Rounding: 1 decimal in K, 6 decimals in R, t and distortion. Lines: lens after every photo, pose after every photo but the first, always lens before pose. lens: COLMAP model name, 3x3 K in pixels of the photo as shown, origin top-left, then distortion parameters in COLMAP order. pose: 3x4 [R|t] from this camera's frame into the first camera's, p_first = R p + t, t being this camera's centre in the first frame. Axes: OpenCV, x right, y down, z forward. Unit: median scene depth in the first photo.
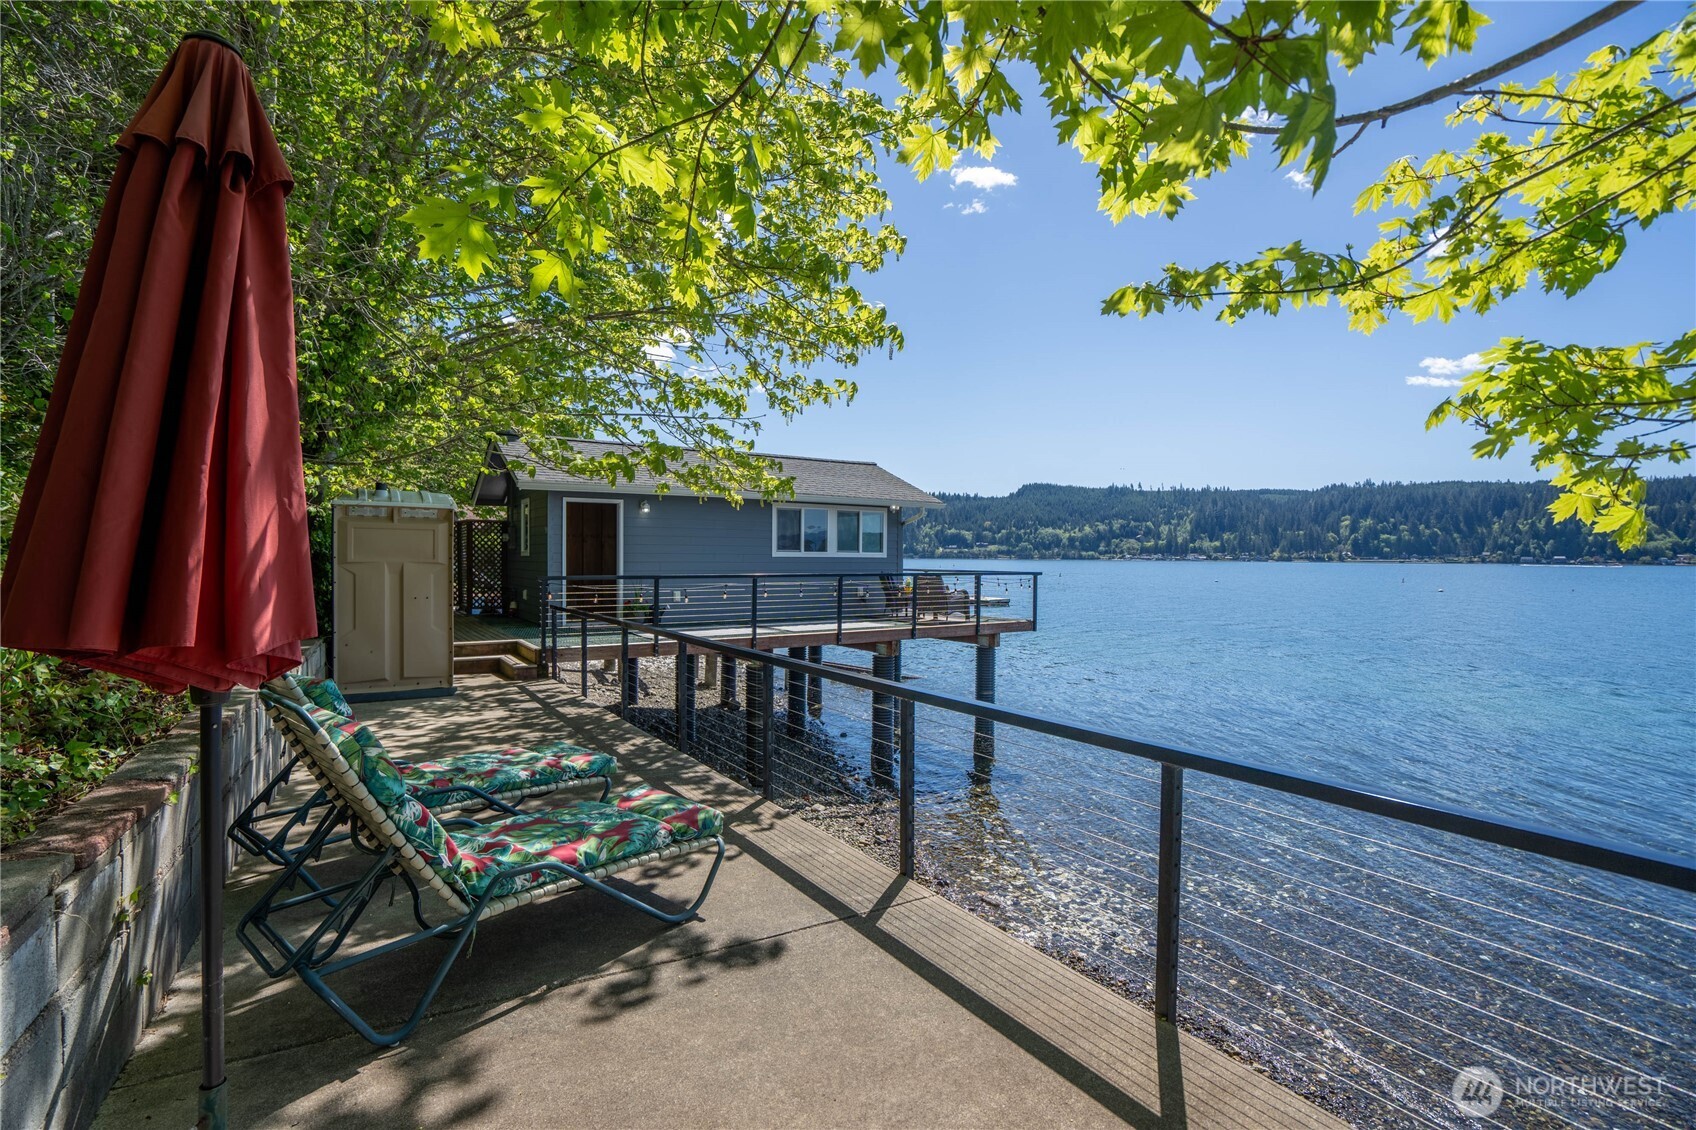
lens RADIAL K [[779.0, 0, 845.8], [0, 779.0, 573.3], [0, 0, 1]] dist [-0.058532, 0.022106]
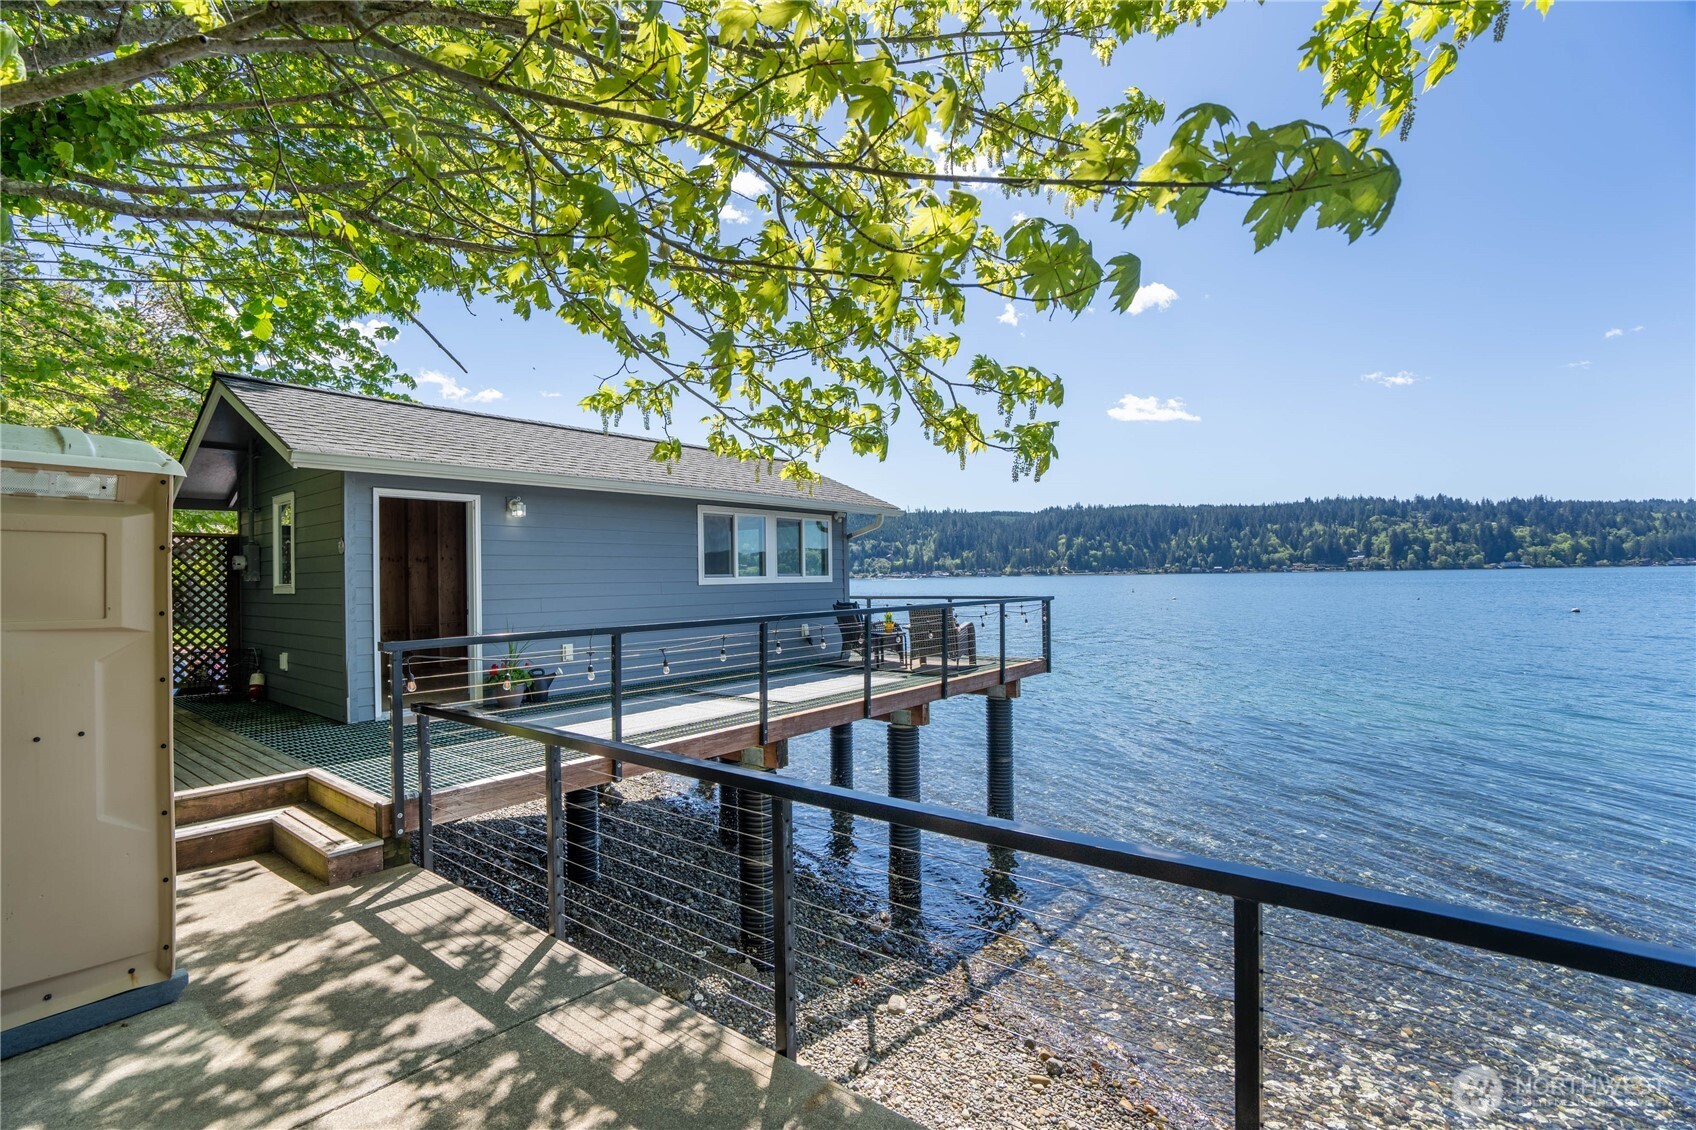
lens RADIAL K [[779.0, 0, 848.0], [0, 779.0, 570.2], [0, 0, 1]] dist [-0.058532, 0.022106]
pose [[0.952377, -0.018871, 0.304339, -0.174010], [0.028629, 0.999208, -0.027630, -0.011490], [-0.303576, 0.035027, 0.952163, 0.311866]]
